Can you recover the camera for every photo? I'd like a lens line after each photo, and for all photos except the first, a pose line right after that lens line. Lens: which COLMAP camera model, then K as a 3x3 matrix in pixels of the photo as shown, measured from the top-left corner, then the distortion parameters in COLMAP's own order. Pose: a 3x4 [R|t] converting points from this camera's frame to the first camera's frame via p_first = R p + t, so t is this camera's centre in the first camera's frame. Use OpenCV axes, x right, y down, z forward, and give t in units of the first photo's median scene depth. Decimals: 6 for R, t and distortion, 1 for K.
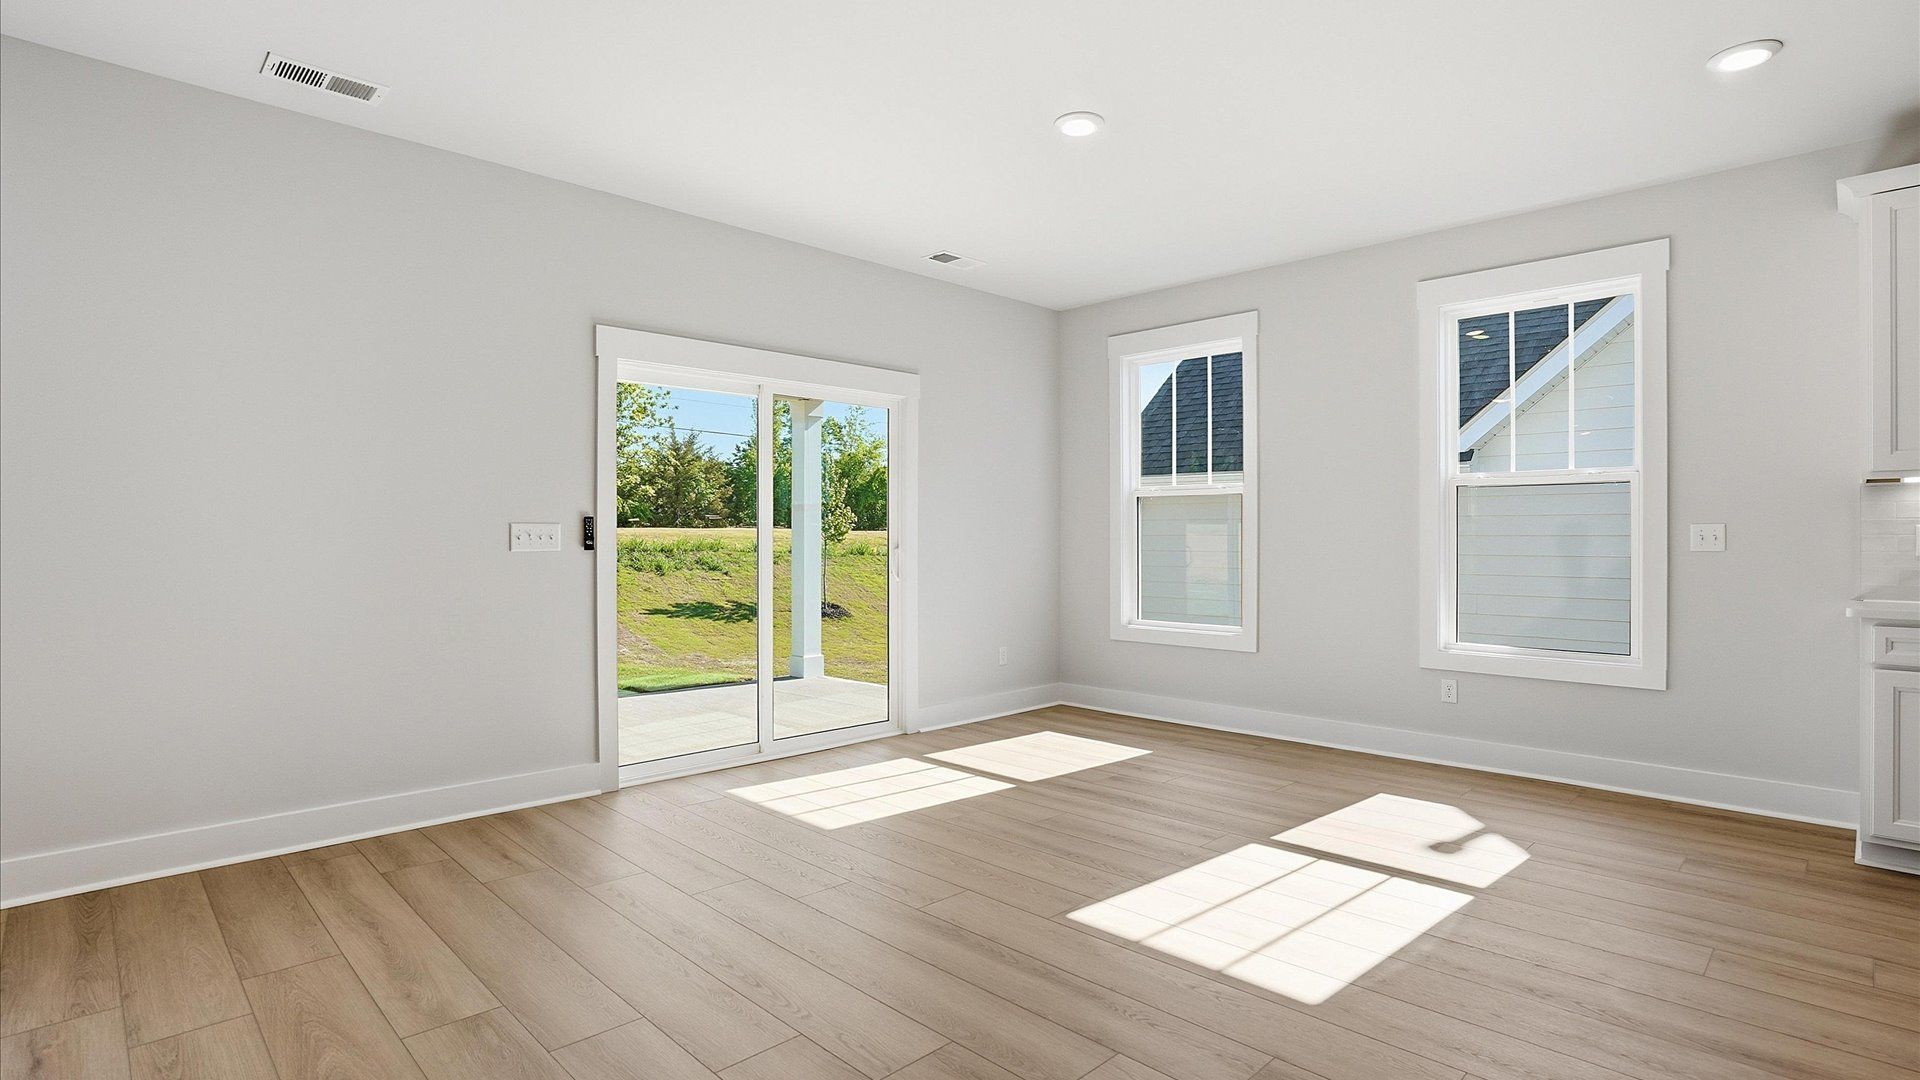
lens RADIAL K [[865.4, 0, 924.6], [0, 865.4, 542.9], [0, 0, 1]] dist [-0.013048, 0.001039]
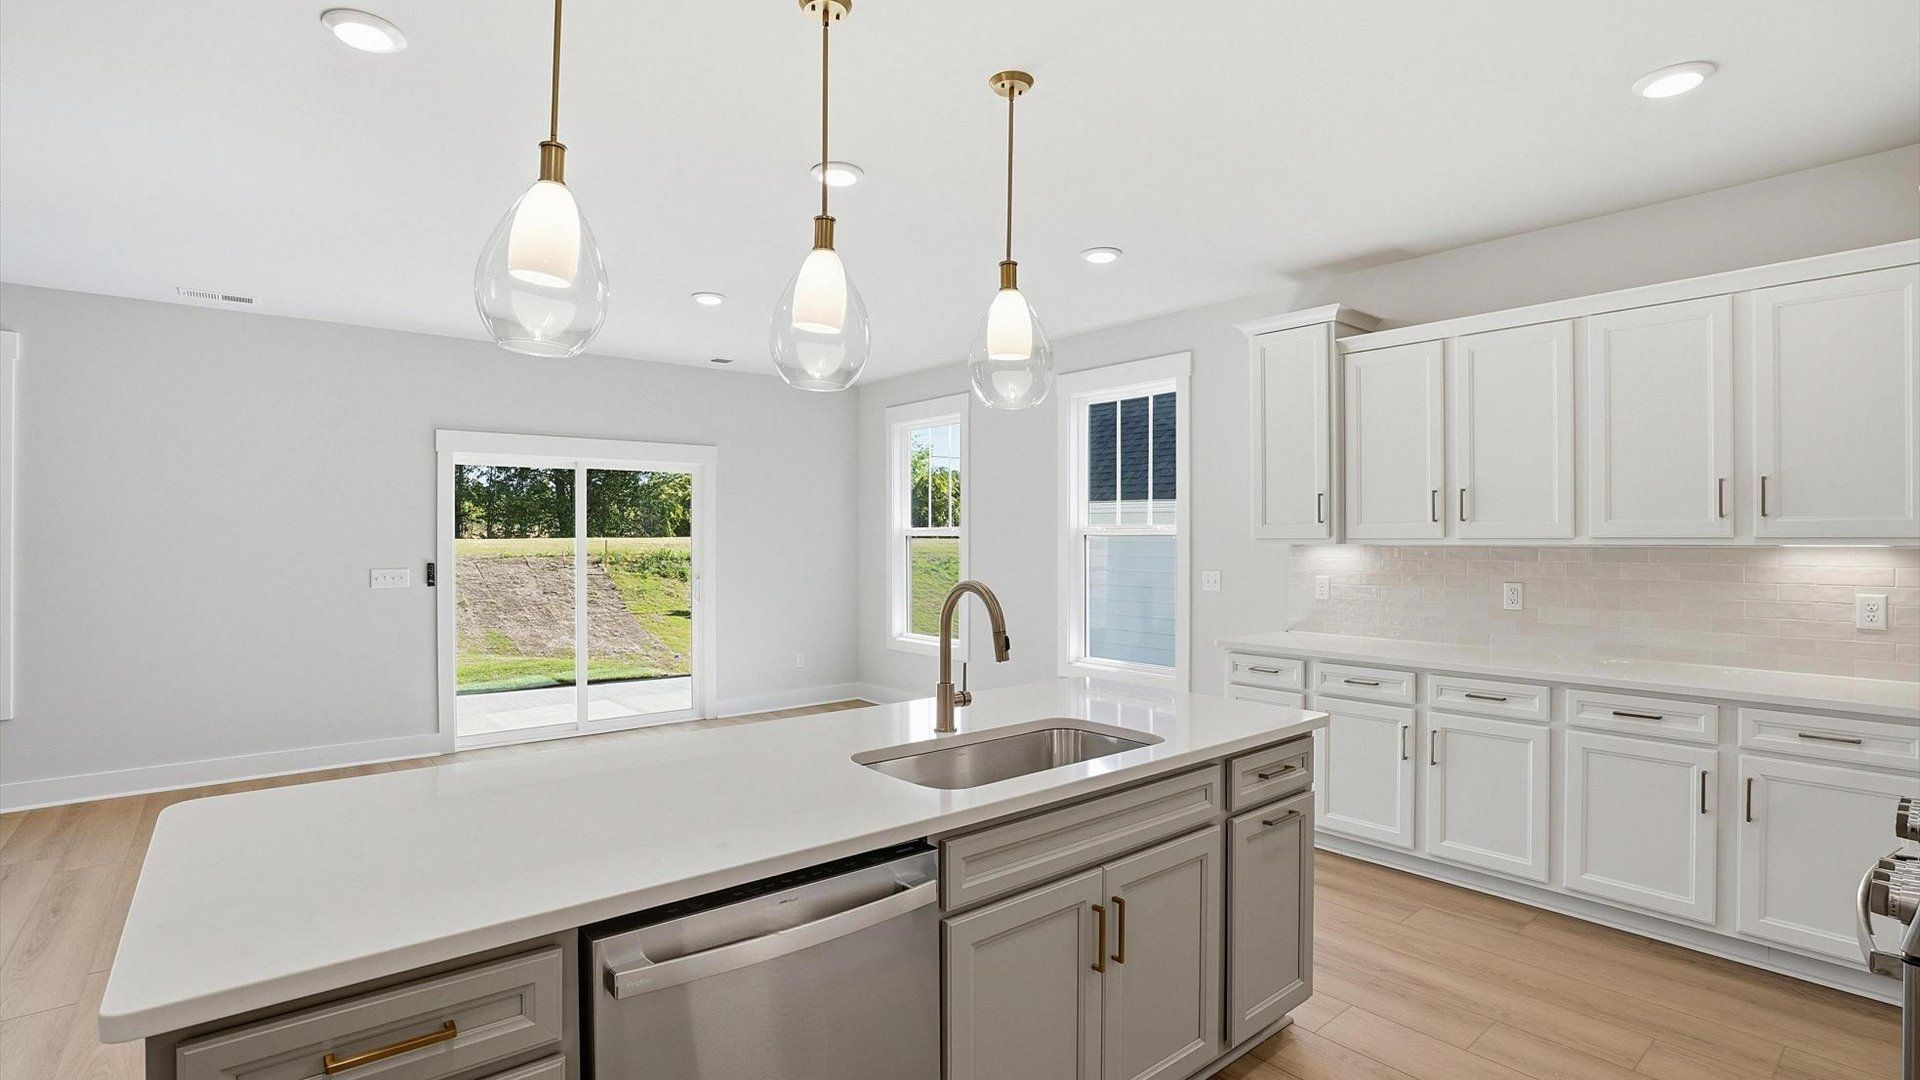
lens RADIAL K [[865.4, 0, 966.8], [0, 865.4, 533.0], [0, 0, 1]] dist [-0.013048, 0.001039]
pose [[0.995063, -0.002837, -0.099207, 0.577402], [0.002466, 0.999990, -0.003855, -0.064945], [0.099217, 0.003592, 0.995059, -0.306173]]
